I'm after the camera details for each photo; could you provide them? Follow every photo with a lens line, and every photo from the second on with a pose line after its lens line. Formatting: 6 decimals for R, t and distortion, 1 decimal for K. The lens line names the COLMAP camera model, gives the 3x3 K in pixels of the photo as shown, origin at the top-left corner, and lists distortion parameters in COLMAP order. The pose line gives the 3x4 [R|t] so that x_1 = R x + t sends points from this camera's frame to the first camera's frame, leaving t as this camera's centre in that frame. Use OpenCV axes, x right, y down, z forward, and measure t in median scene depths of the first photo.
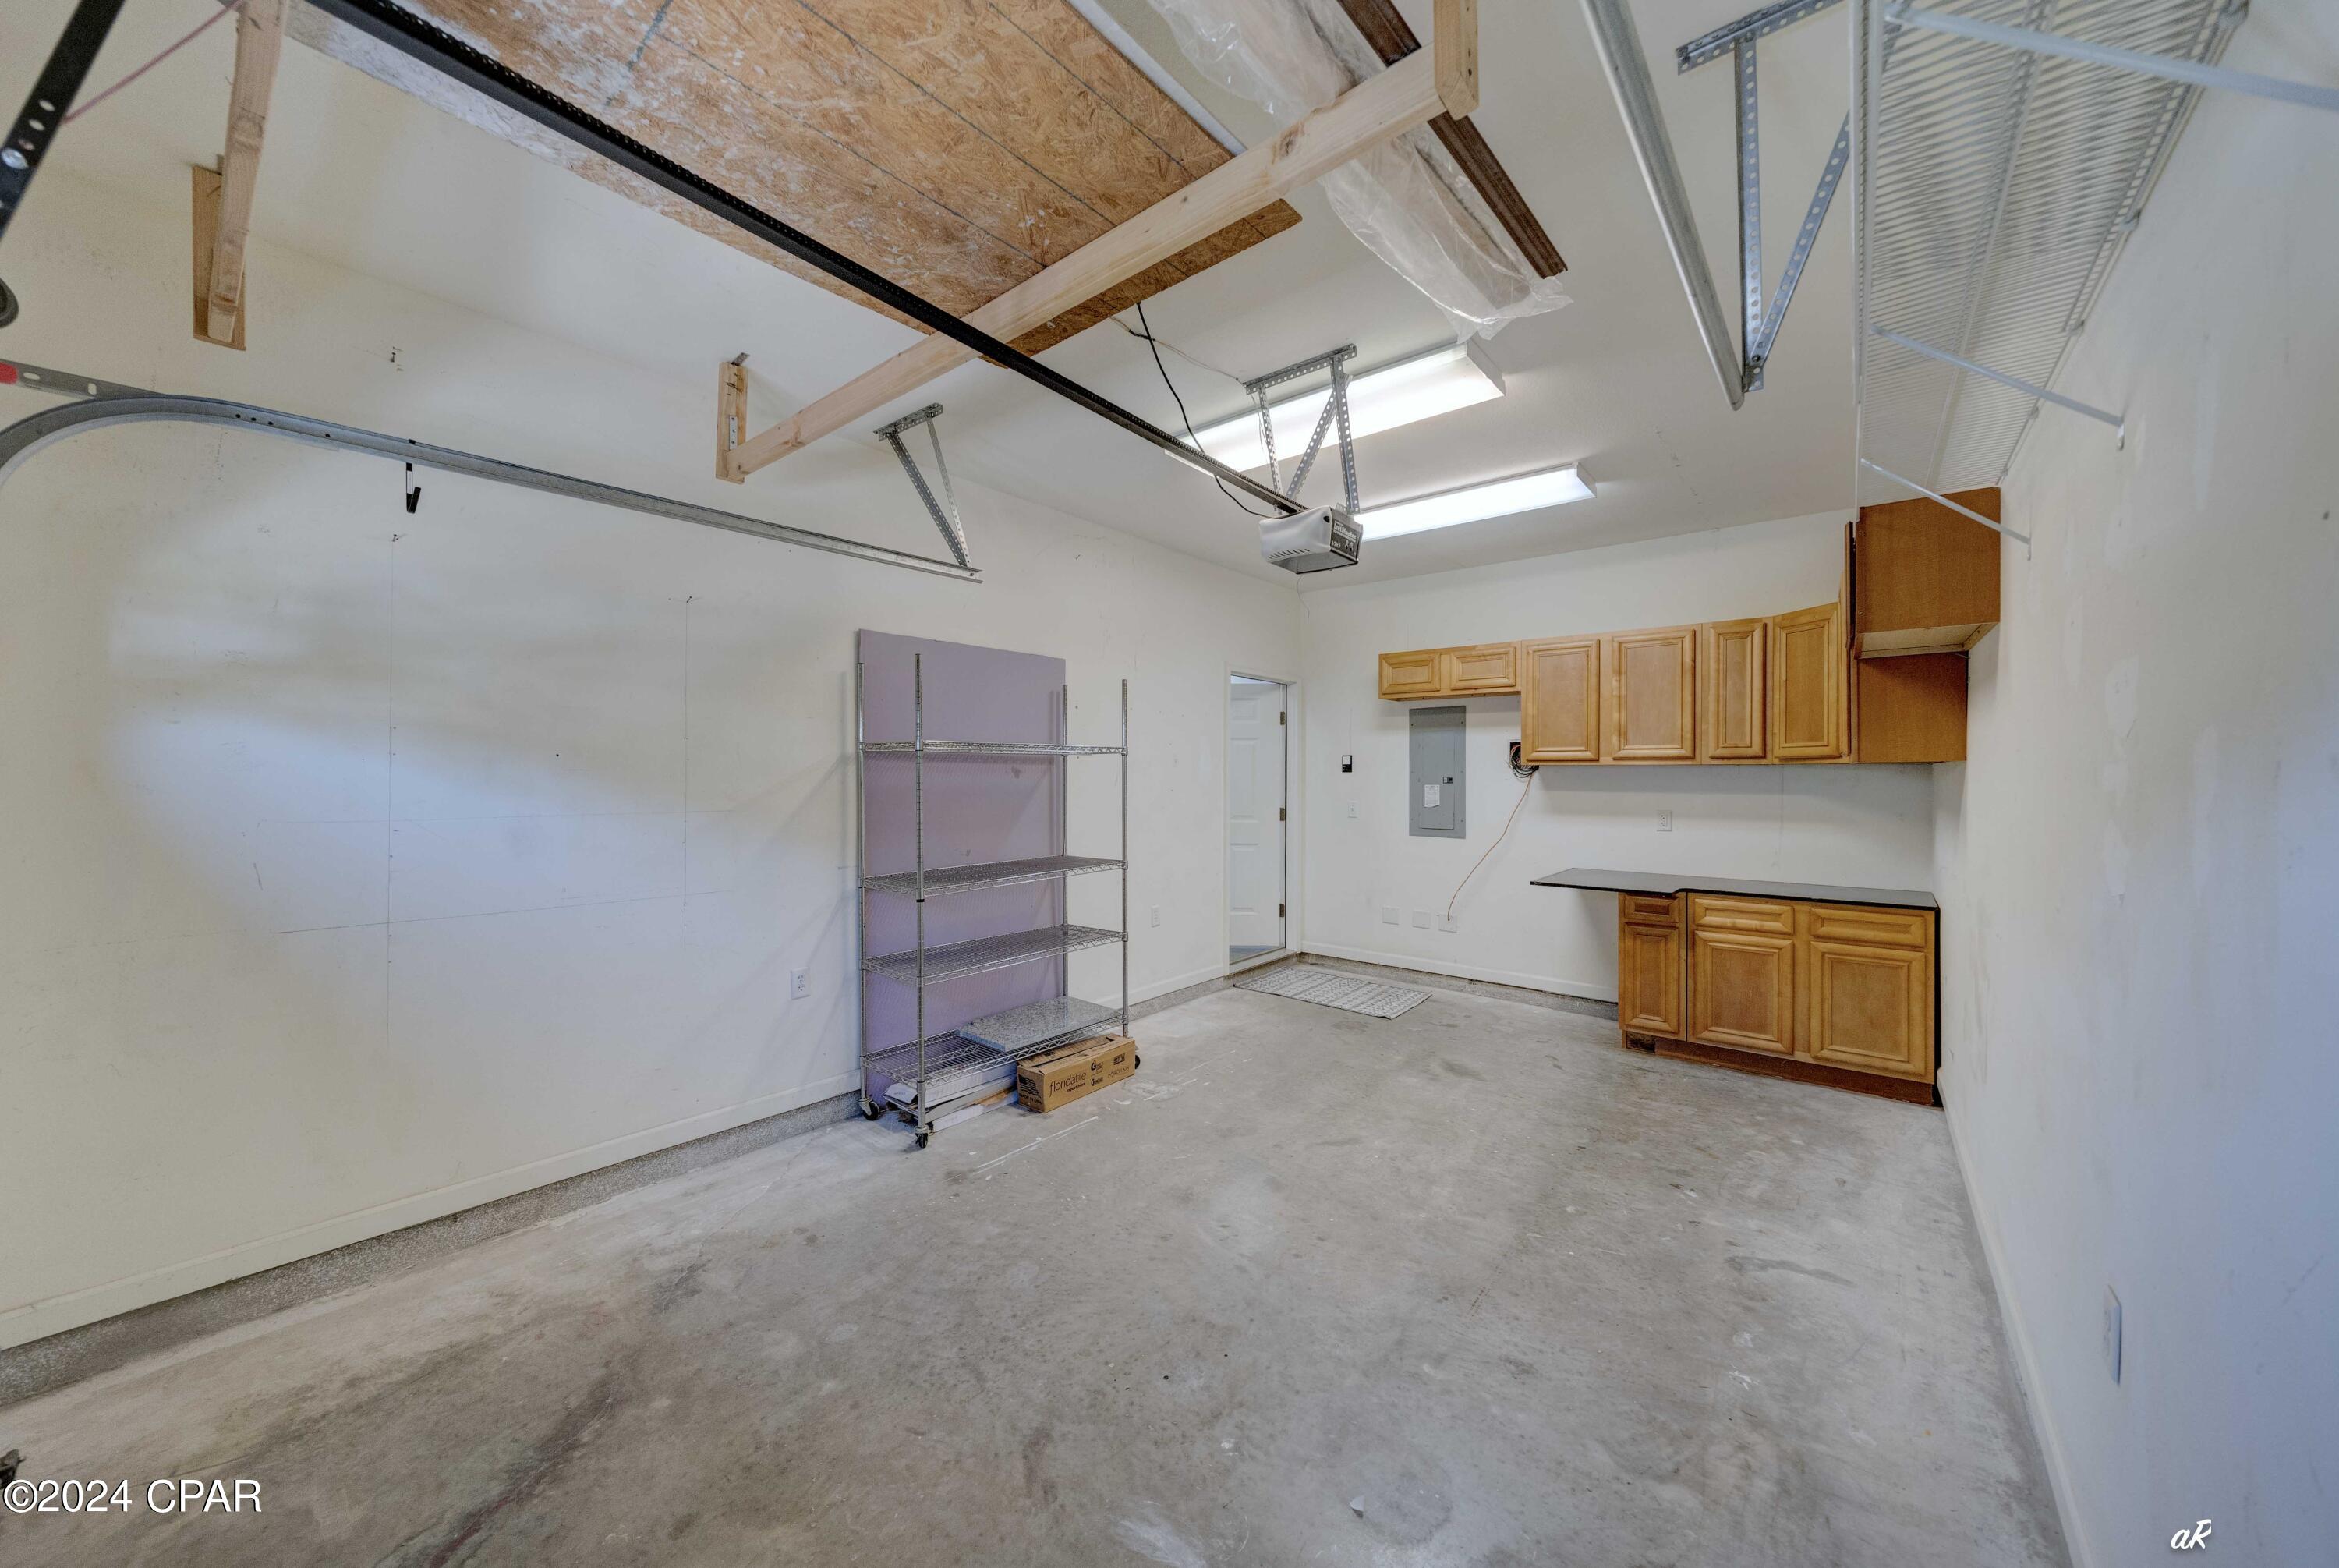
lens RADIAL K [[820.5, 0, 1156.4], [0, 820.5, 776.5], [0, 0, 1]] dist [-0.001873, -0.000088]
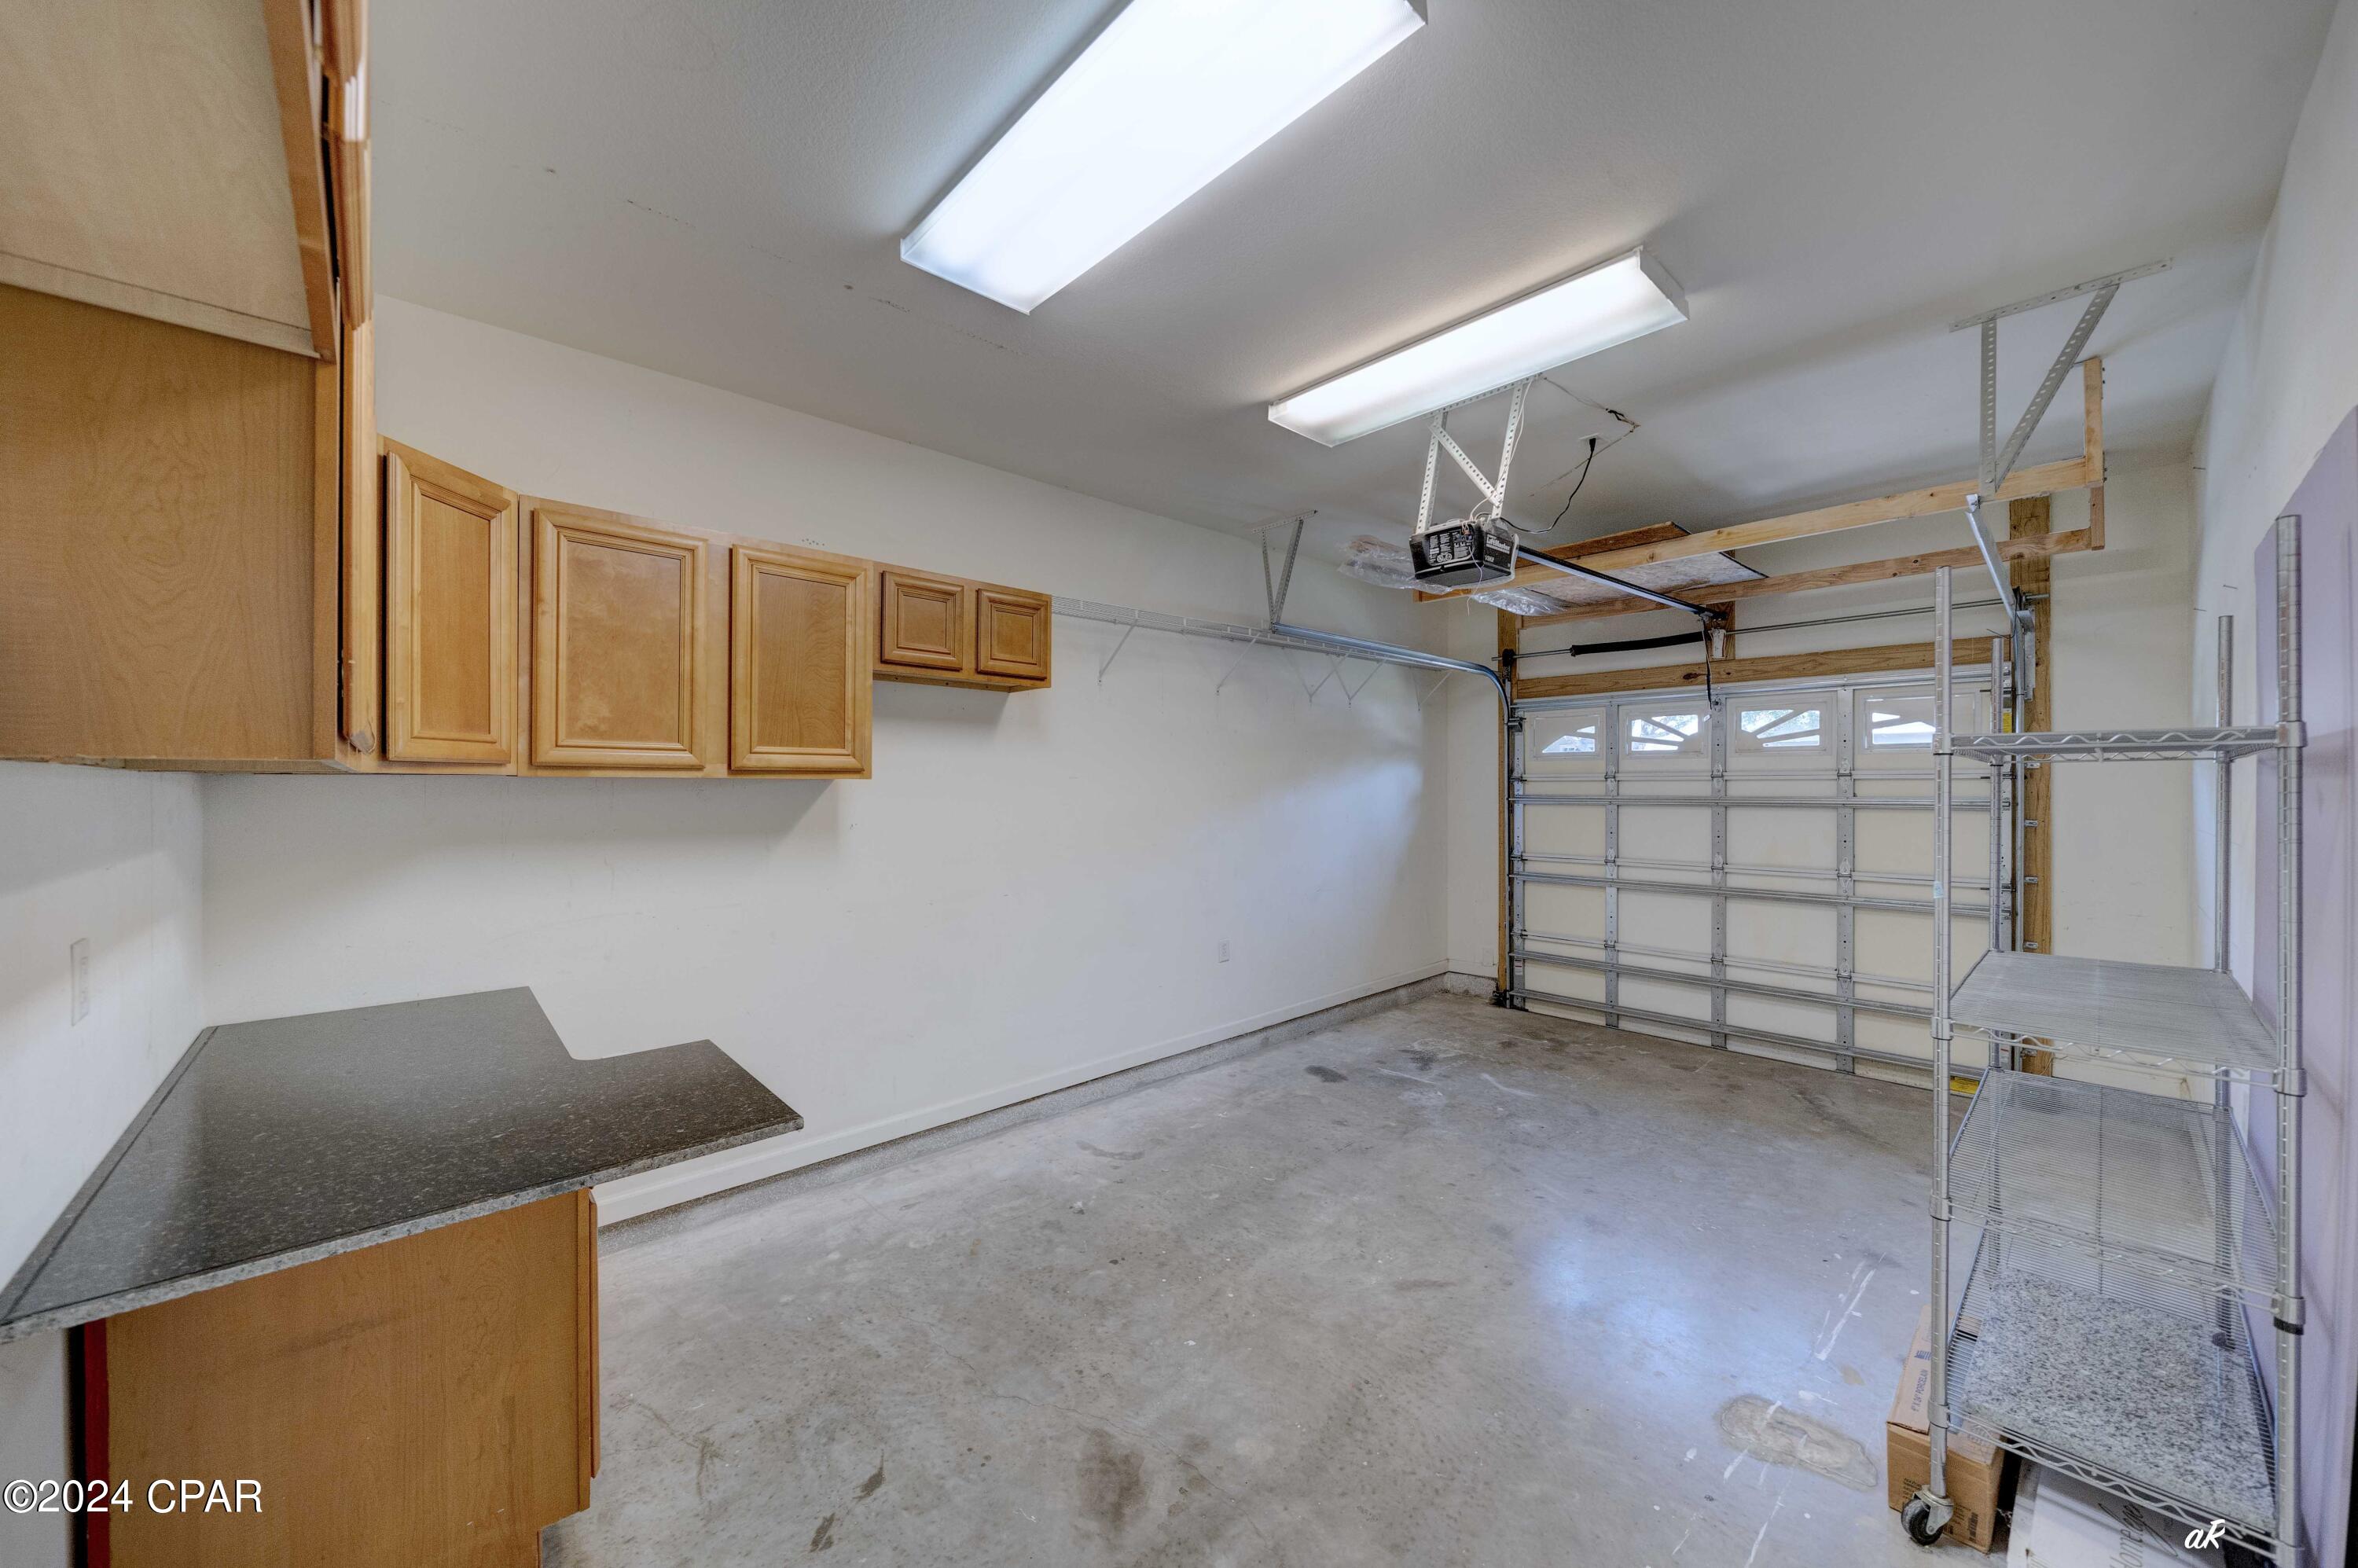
lens RADIAL K [[851.9, 0, 1202.1], [0, 851.9, 786.6], [0, 0, 1]] dist [-0.006866, 0.000016]
pose [[-0.994736, -0.004058, 0.102393, 0.410864], [-0.003345, 0.999969, 0.007142, -0.019369], [-0.102419, 0.006762, -0.994718, 2.120771]]
